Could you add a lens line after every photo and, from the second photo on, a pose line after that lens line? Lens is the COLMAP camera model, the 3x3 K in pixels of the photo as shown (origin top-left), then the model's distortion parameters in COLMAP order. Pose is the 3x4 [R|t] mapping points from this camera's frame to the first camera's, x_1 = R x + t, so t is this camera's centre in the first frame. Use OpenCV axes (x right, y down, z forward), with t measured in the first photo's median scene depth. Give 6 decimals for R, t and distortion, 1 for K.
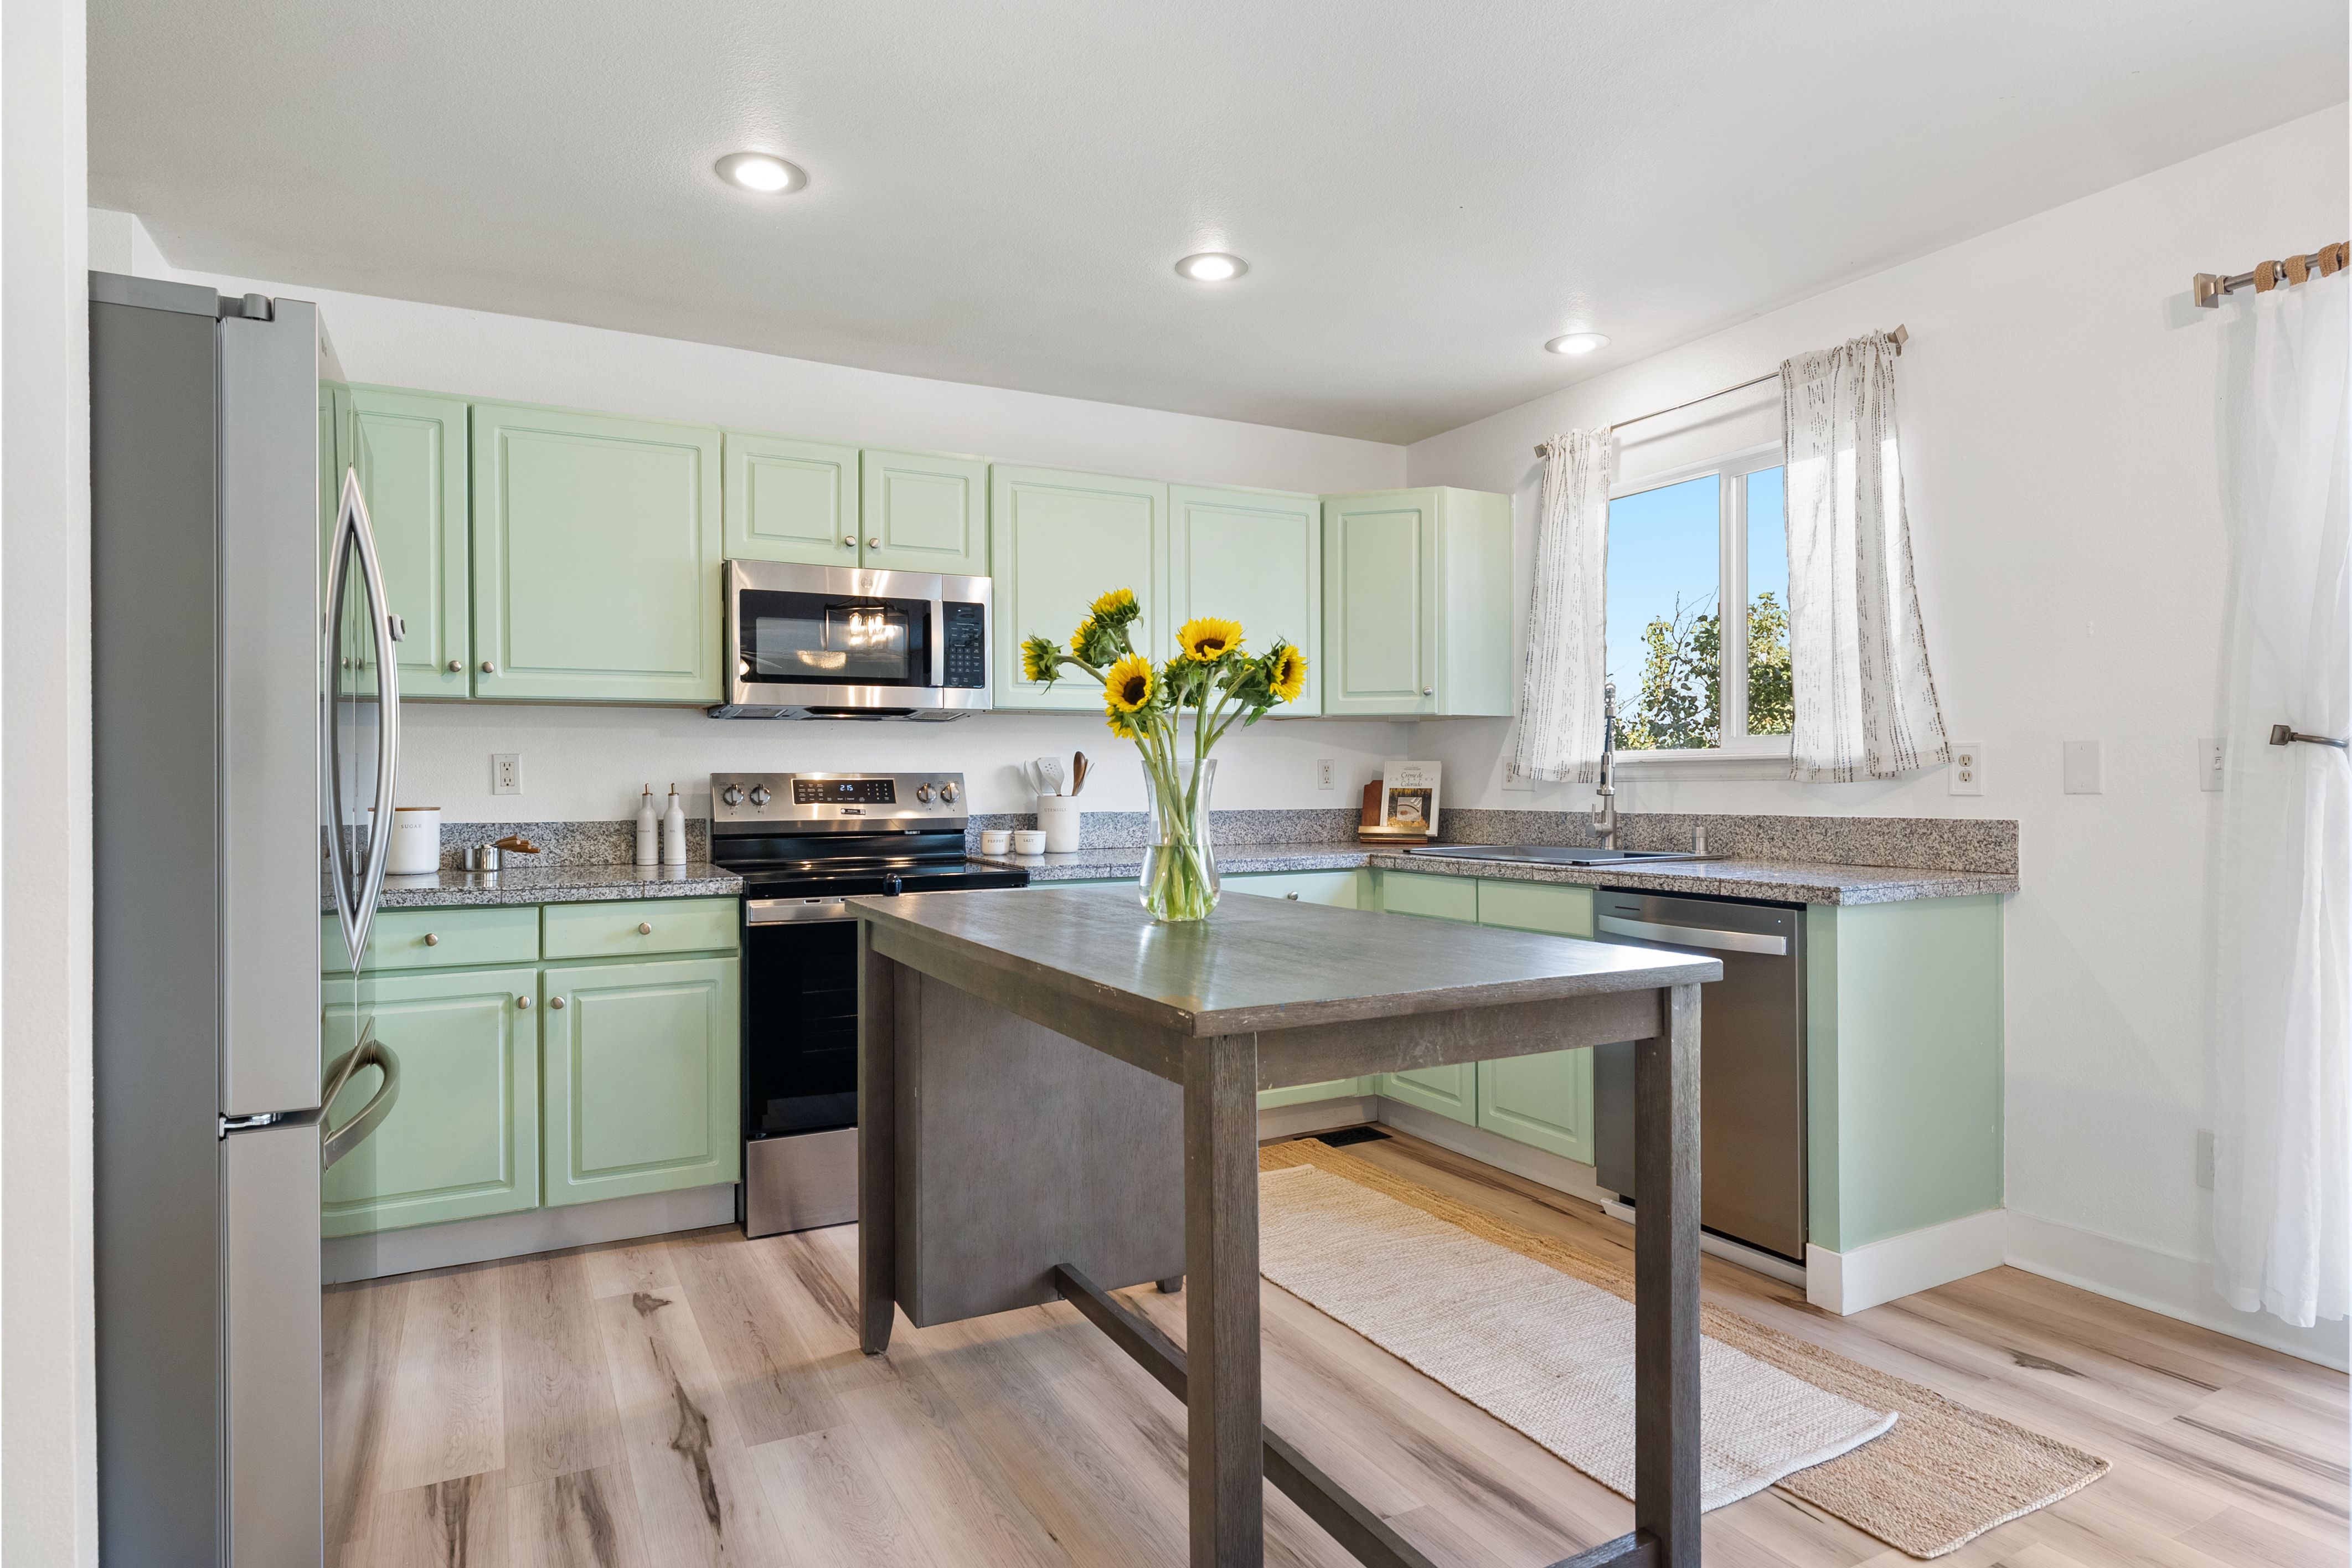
lens RADIAL K [[1303.1, 0, 1176.0], [0, 1303.1, 784.0], [0, 0, 1]] dist [0.000182, 0.001471]
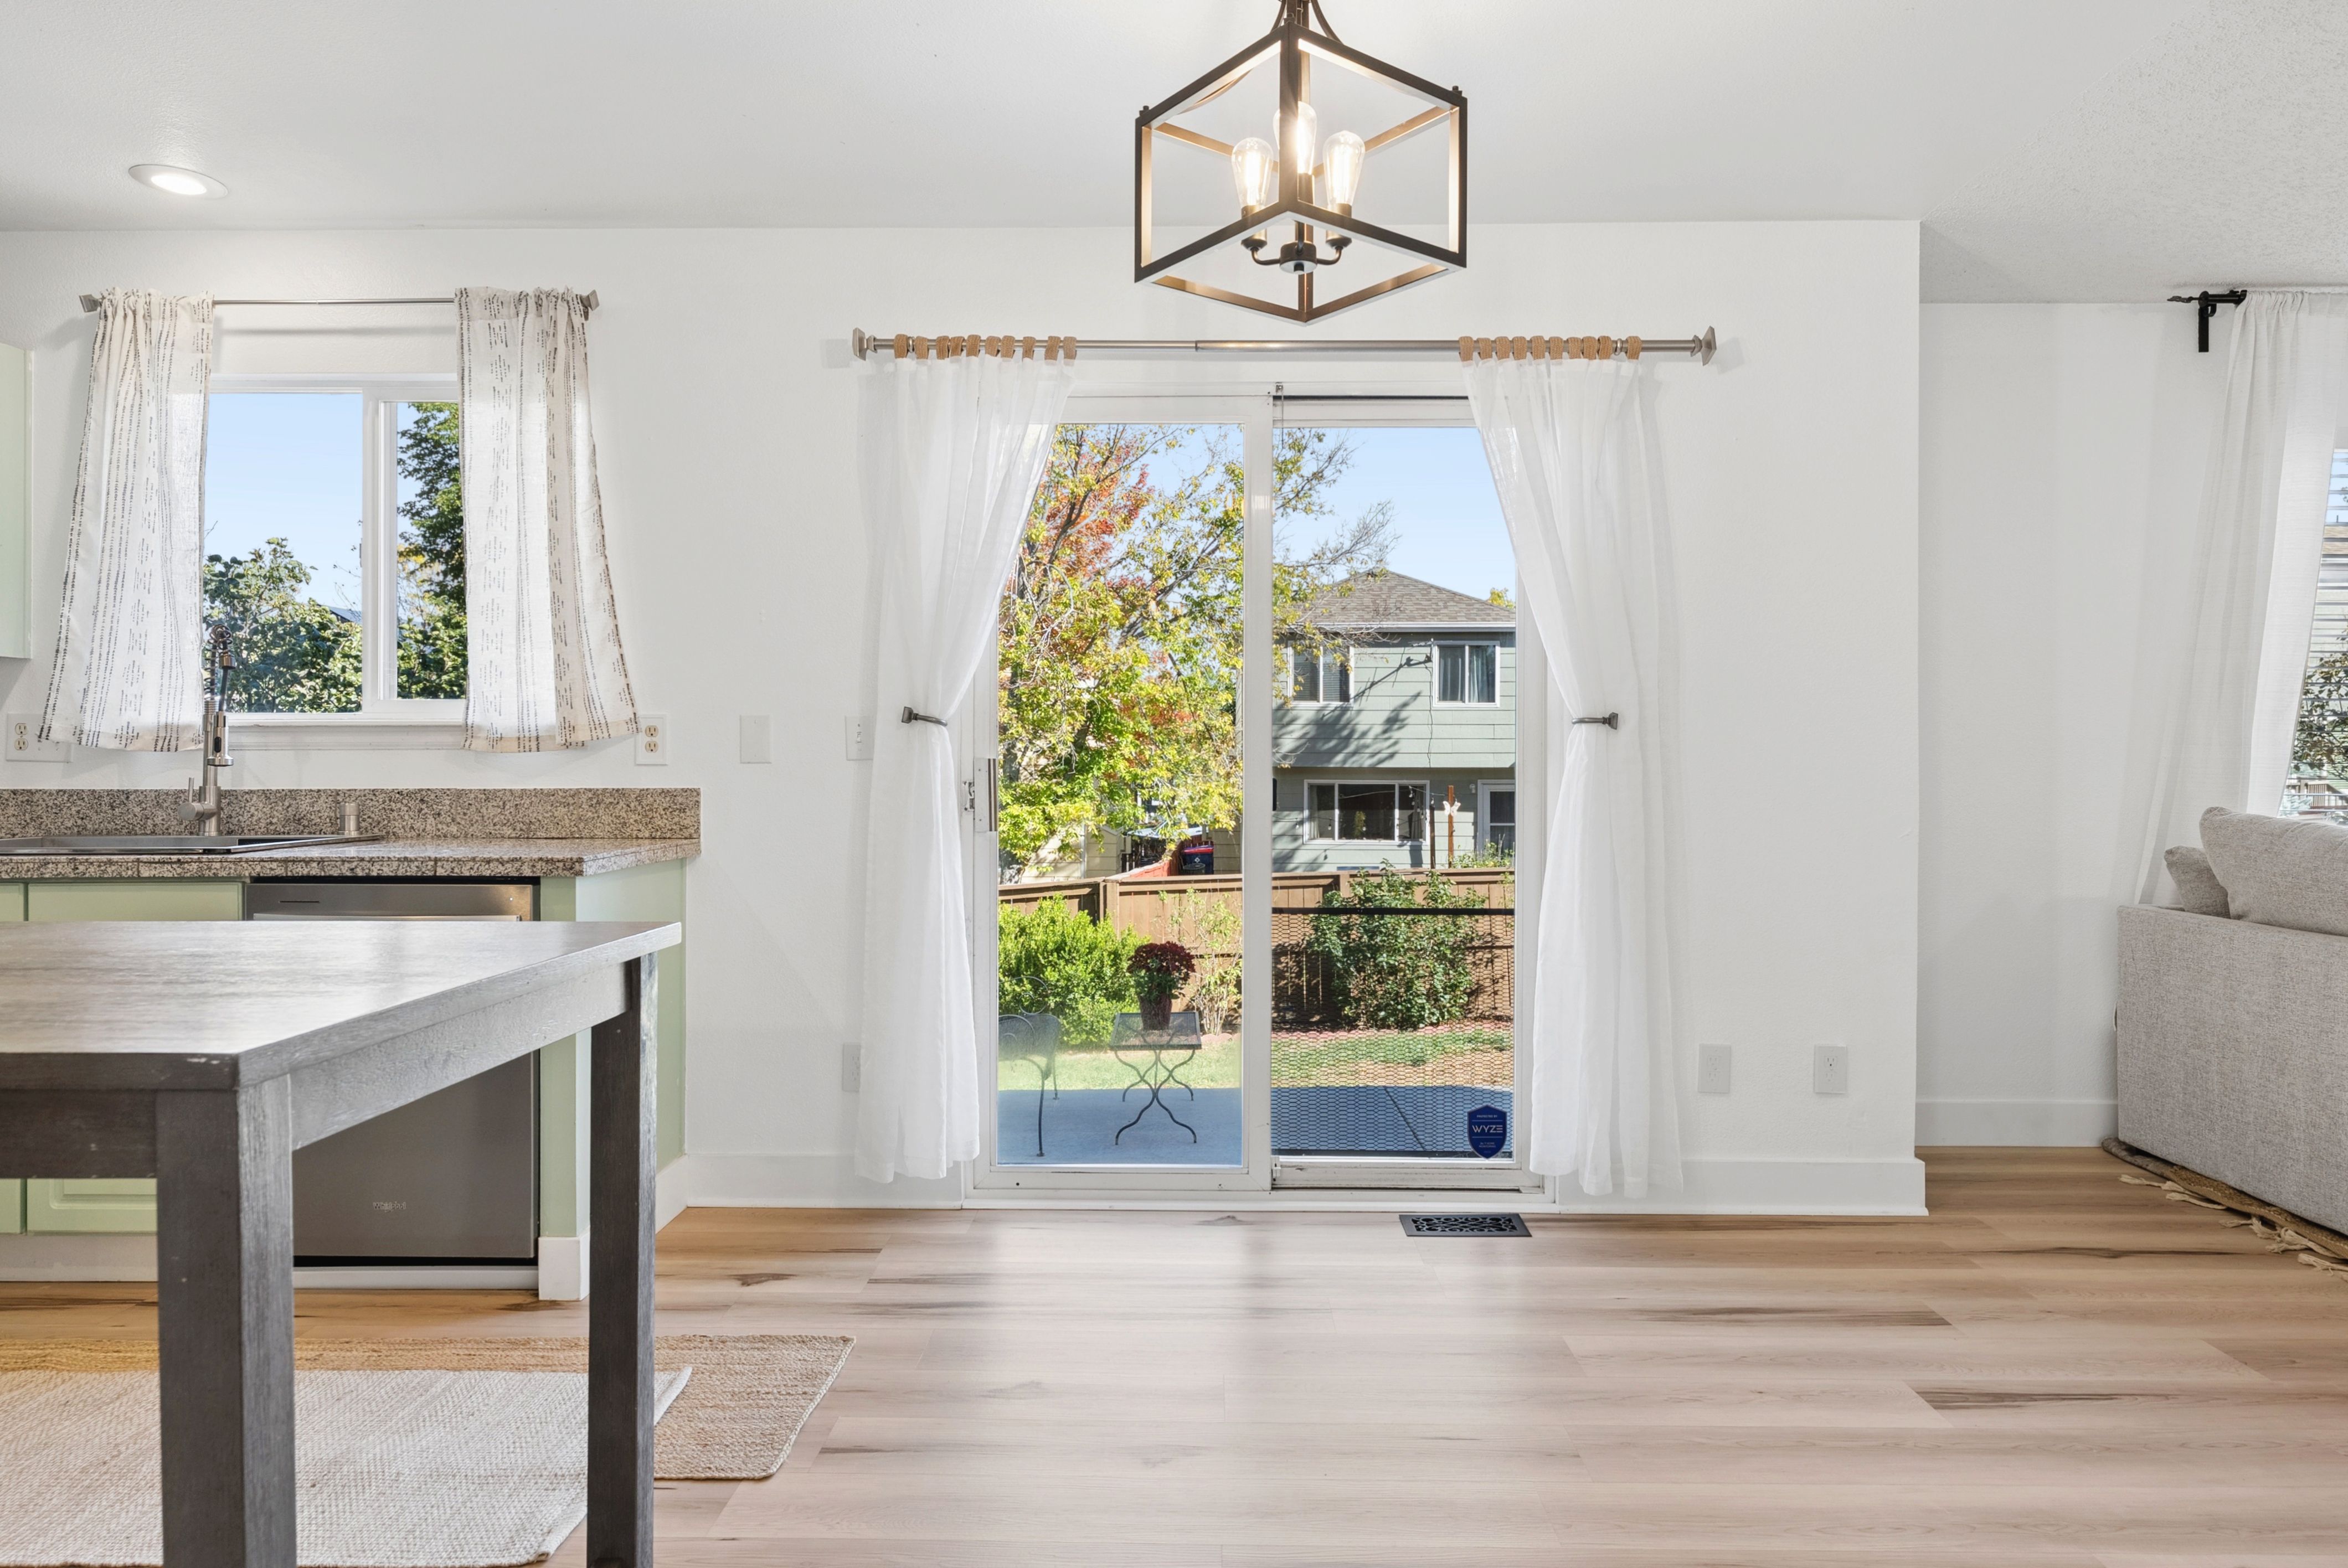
lens RADIAL K [[1387.1, 0, 1183.7], [0, 1387.1, 770.6], [0, 0, 1]] dist [0.004891, -0.000612]
pose [[0.484532, 0.001620, 0.874772, -0.134439], [-0.002623, 0.999996, -0.000399, 0.010975], [-0.874770, -0.002101, 0.484534, 0.085344]]
